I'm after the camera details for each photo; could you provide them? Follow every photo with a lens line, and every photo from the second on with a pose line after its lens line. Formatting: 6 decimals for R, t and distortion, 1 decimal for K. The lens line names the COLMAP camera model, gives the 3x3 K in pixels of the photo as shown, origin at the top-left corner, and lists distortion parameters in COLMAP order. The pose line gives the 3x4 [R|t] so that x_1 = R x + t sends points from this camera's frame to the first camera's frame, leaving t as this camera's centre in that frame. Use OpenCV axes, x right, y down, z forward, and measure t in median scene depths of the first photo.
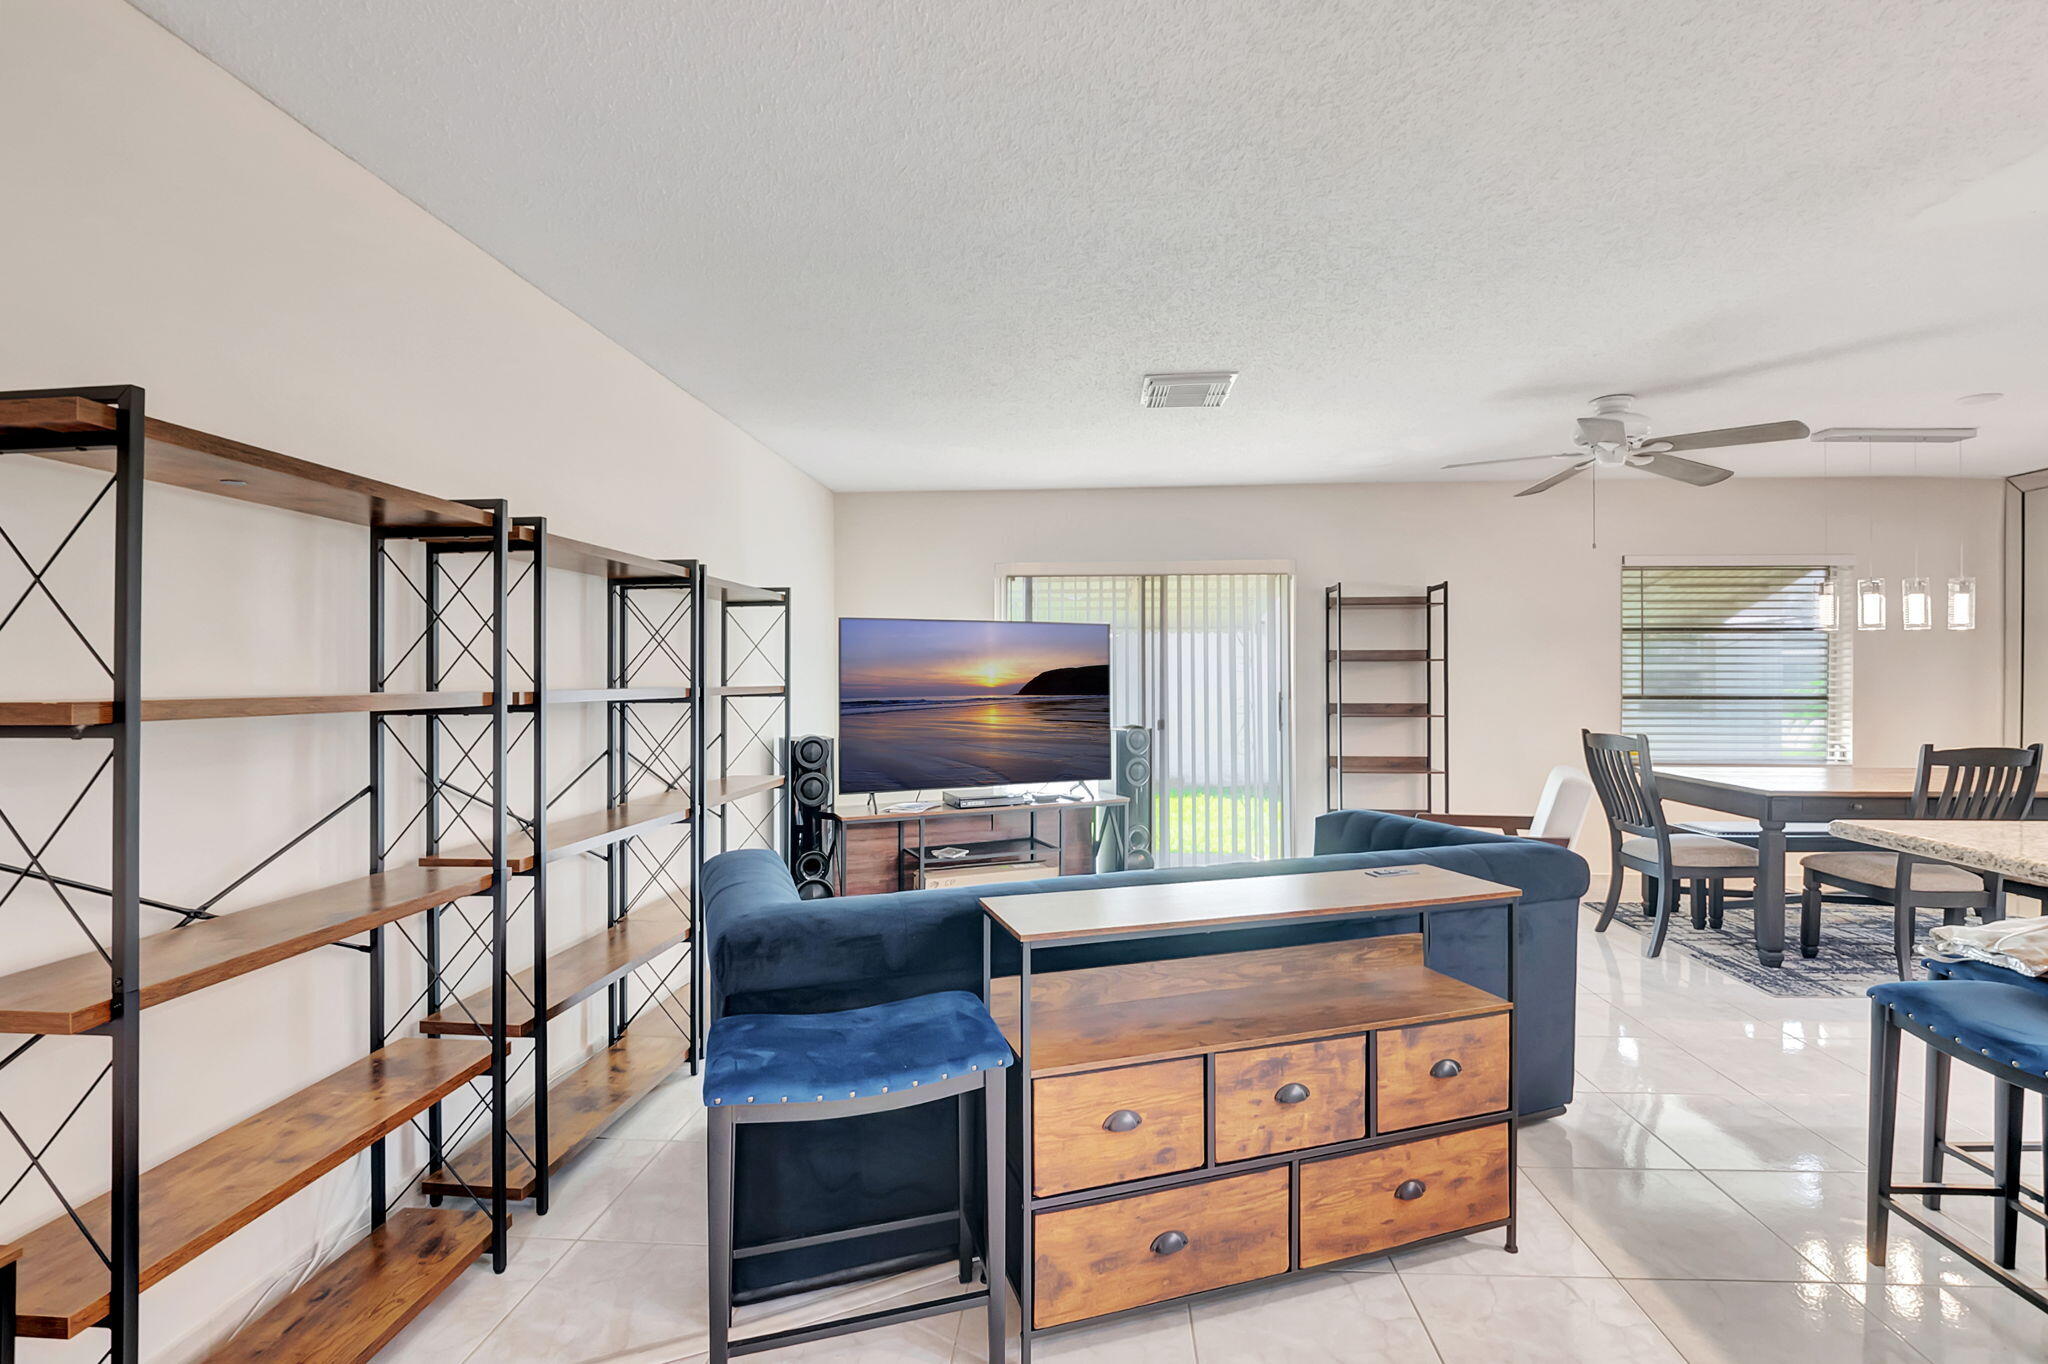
lens RADIAL K [[909.0, 0, 1020.1], [0, 909.0, 674.5], [0, 0, 1]] dist [-0.030781, -0.000091]
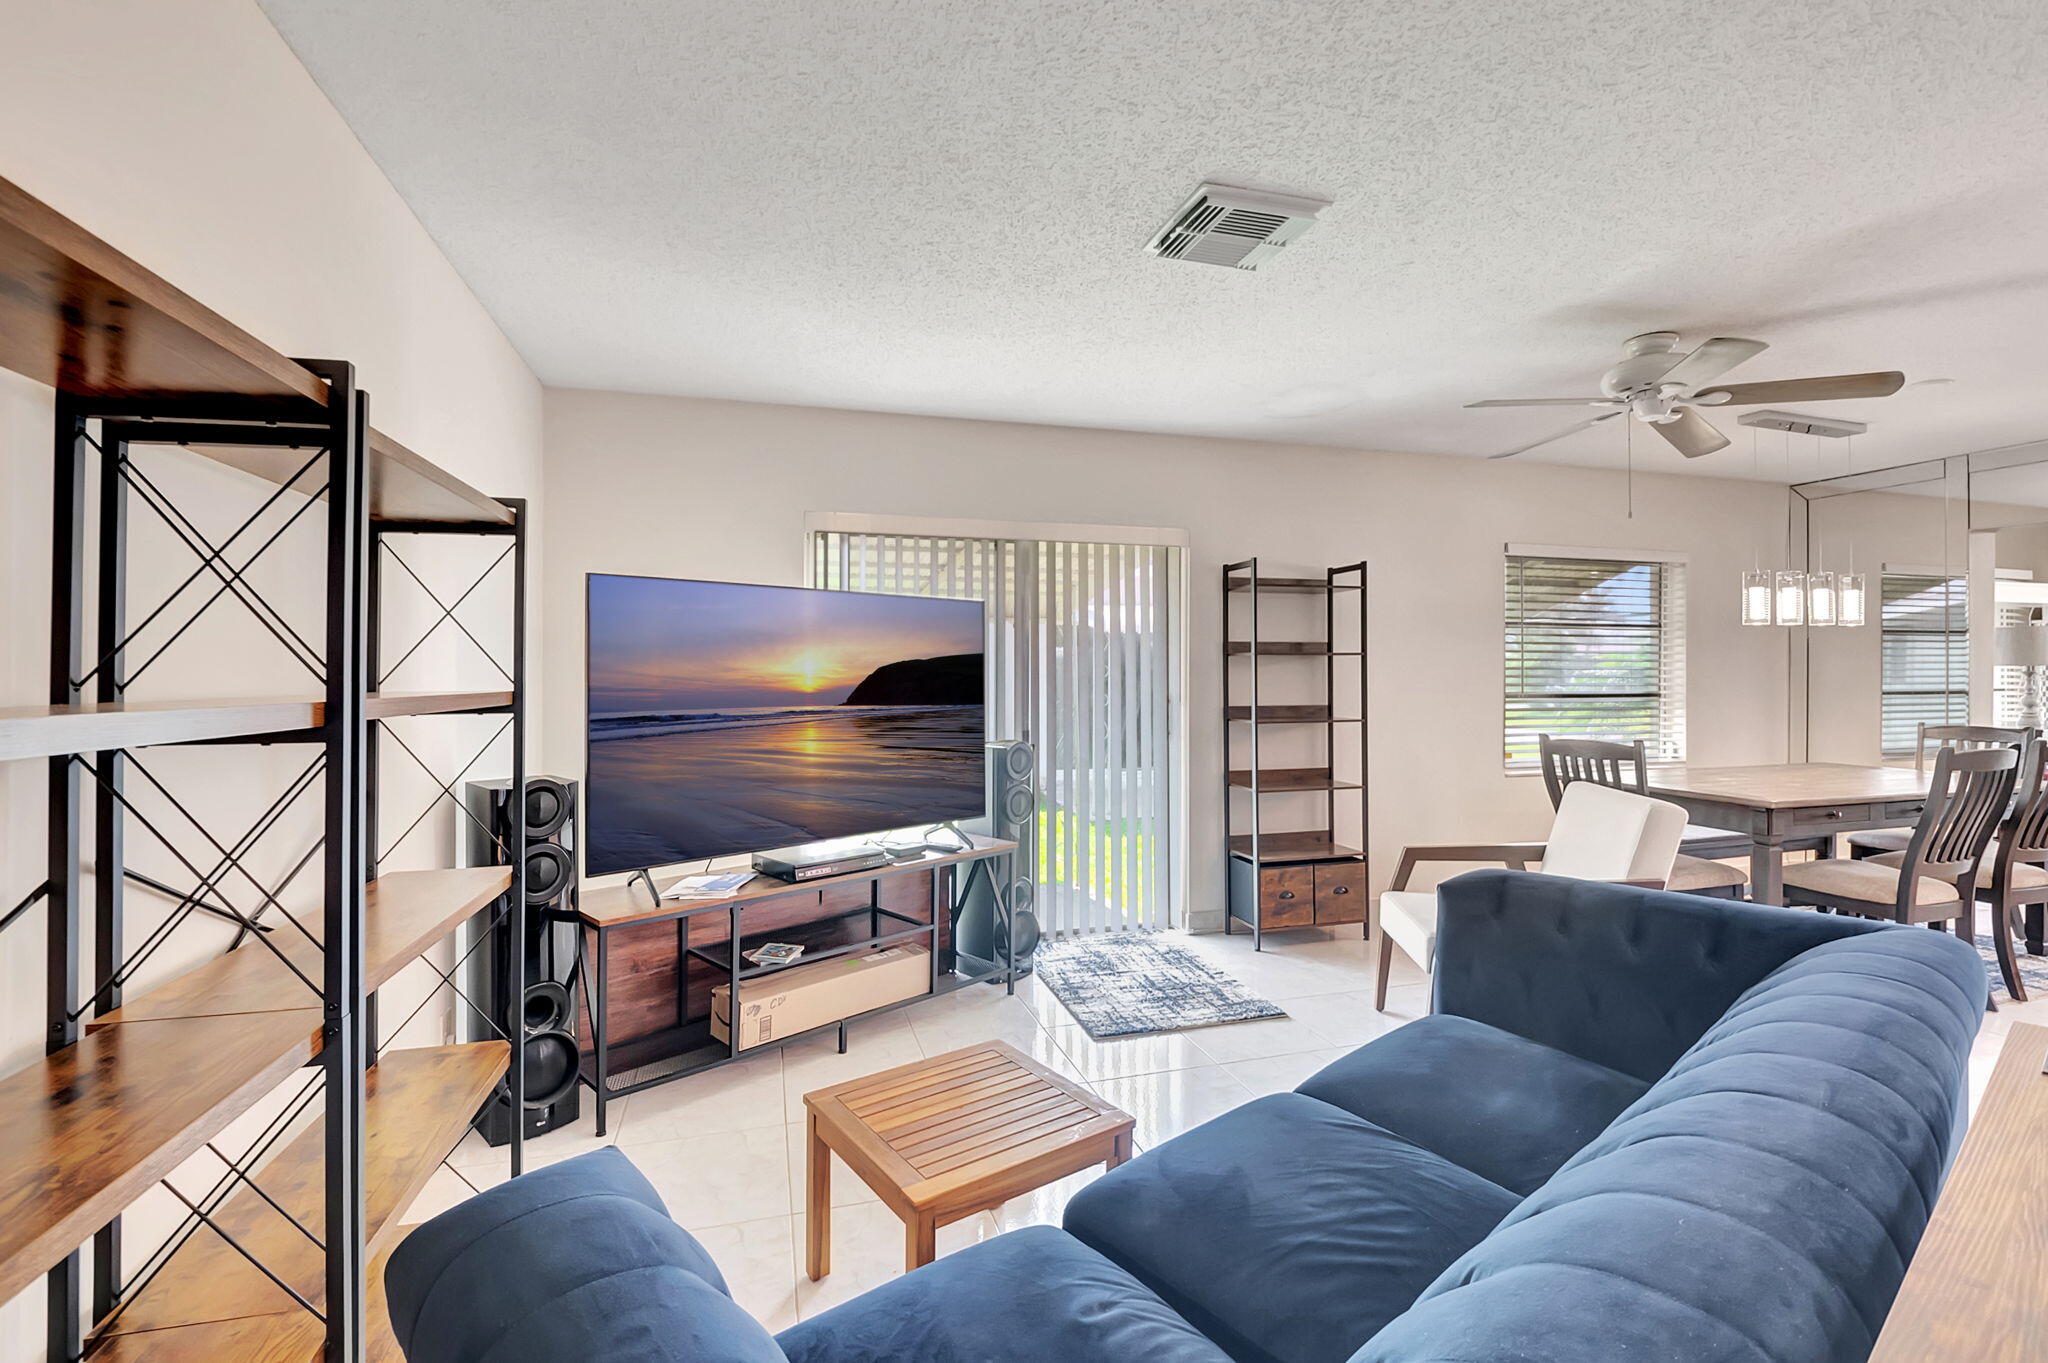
lens RADIAL K [[910.8, 0, 1022.7], [0, 910.8, 673.5], [0, 0, 1]] dist [-0.000348, -0.006374]
pose [[0.928493, -0.000270, 0.371351, -0.157112], [-0.000125, 0.999999, 0.001039, 0.001285], [-0.371351, -0.001011, 0.928492, 0.356024]]
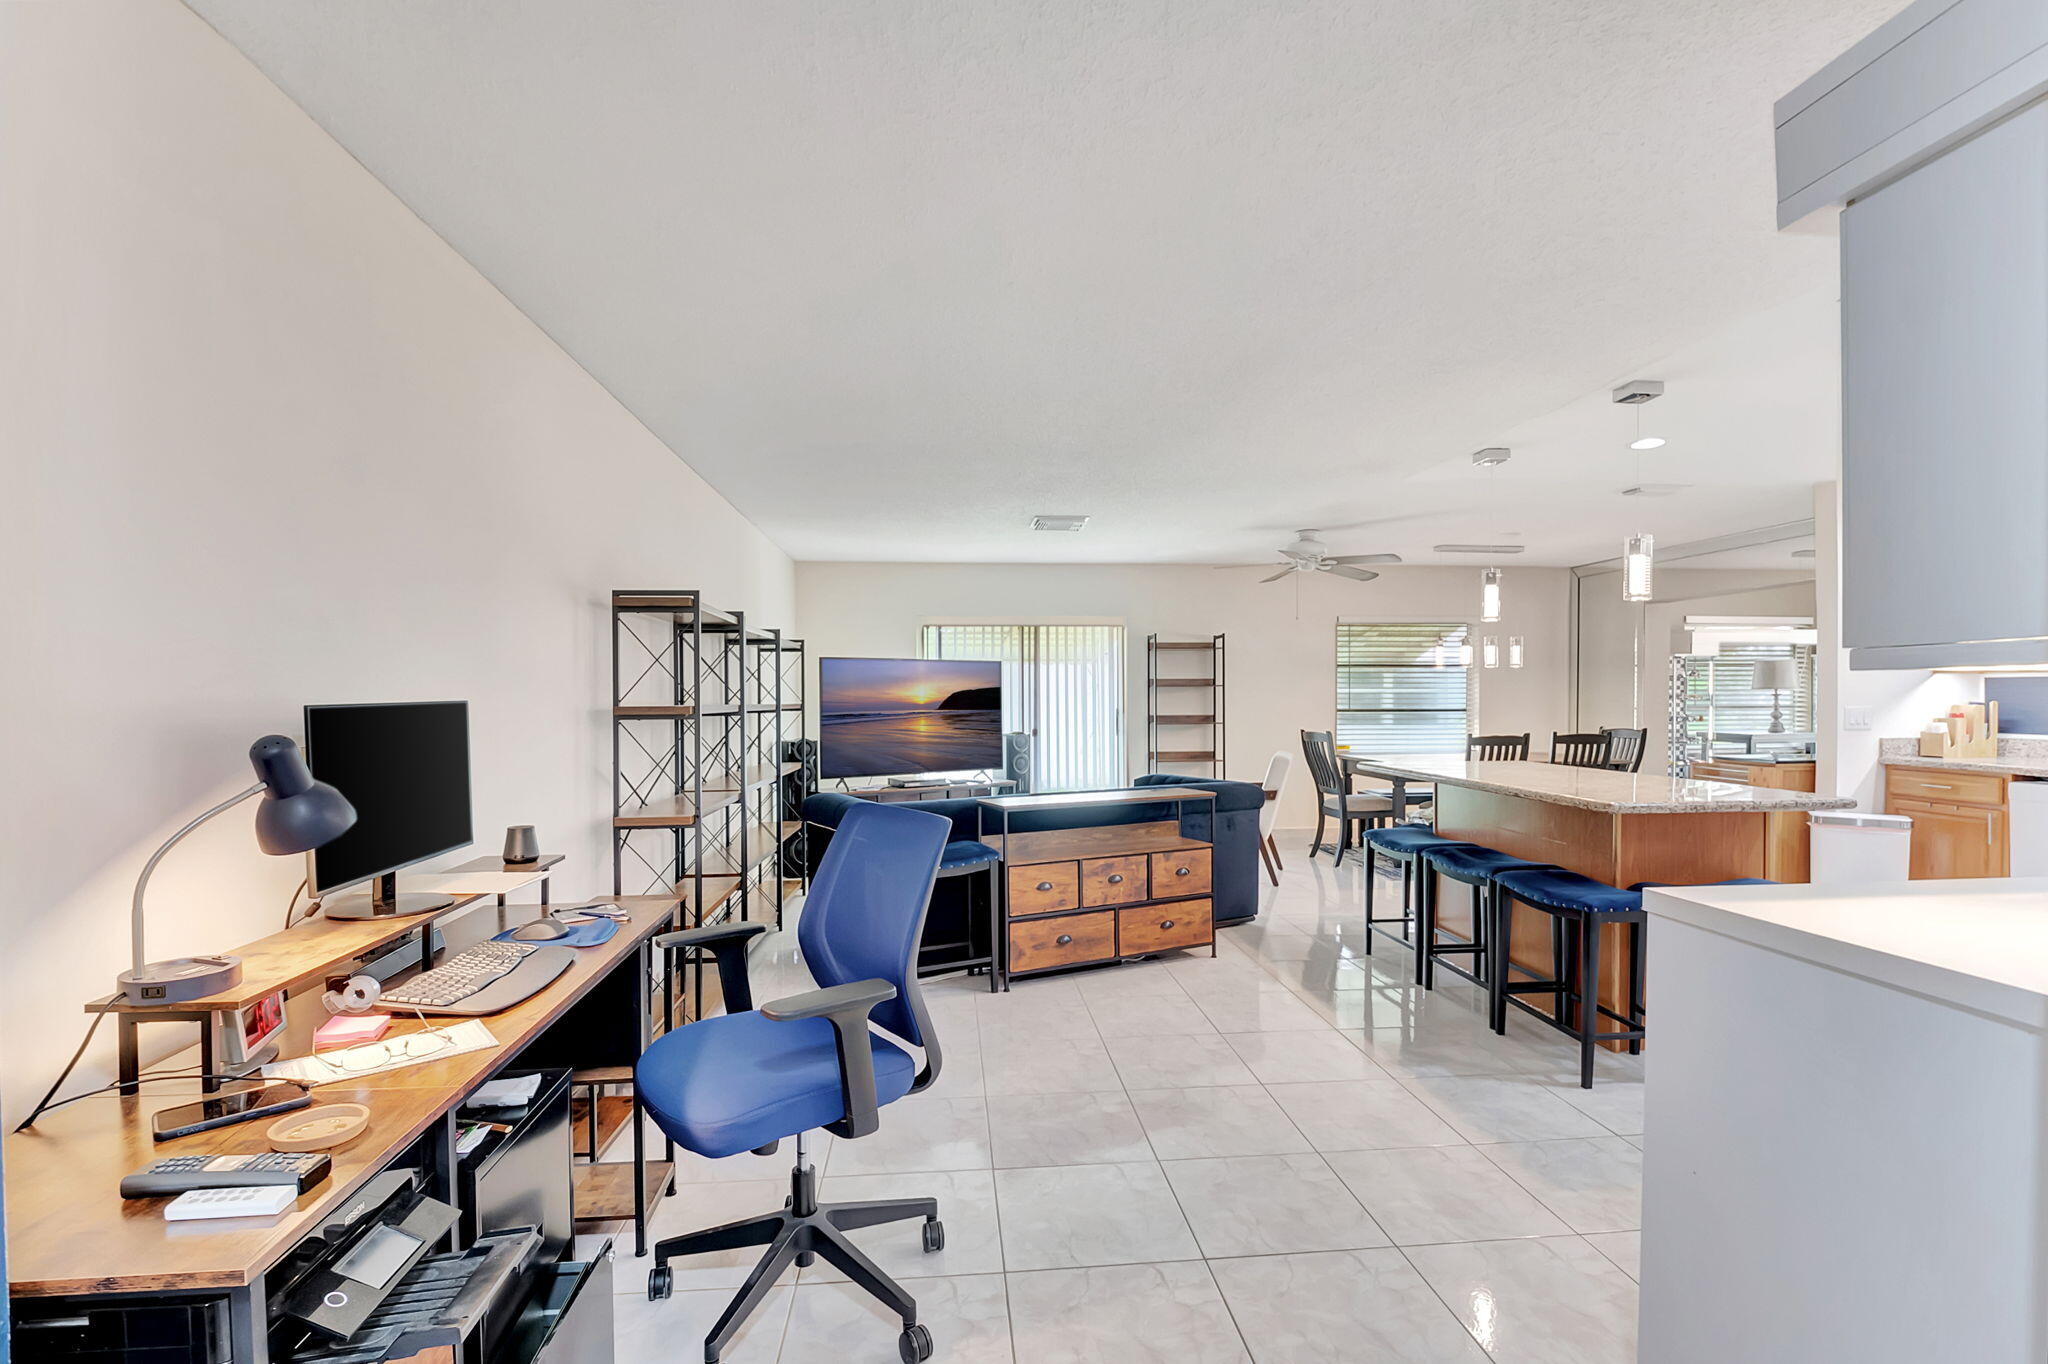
lens RADIAL K [[978.3, 0, 1036.0], [0, 978.3, 706.1], [0, 0, 1]] dist [-0.000581, -0.000383]
pose [[0.982697, -0.004386, 0.185170, -0.151286], [0.002441, 0.999939, 0.010728, -0.000558], [-0.185205, -0.010090, 0.982648, -0.598106]]
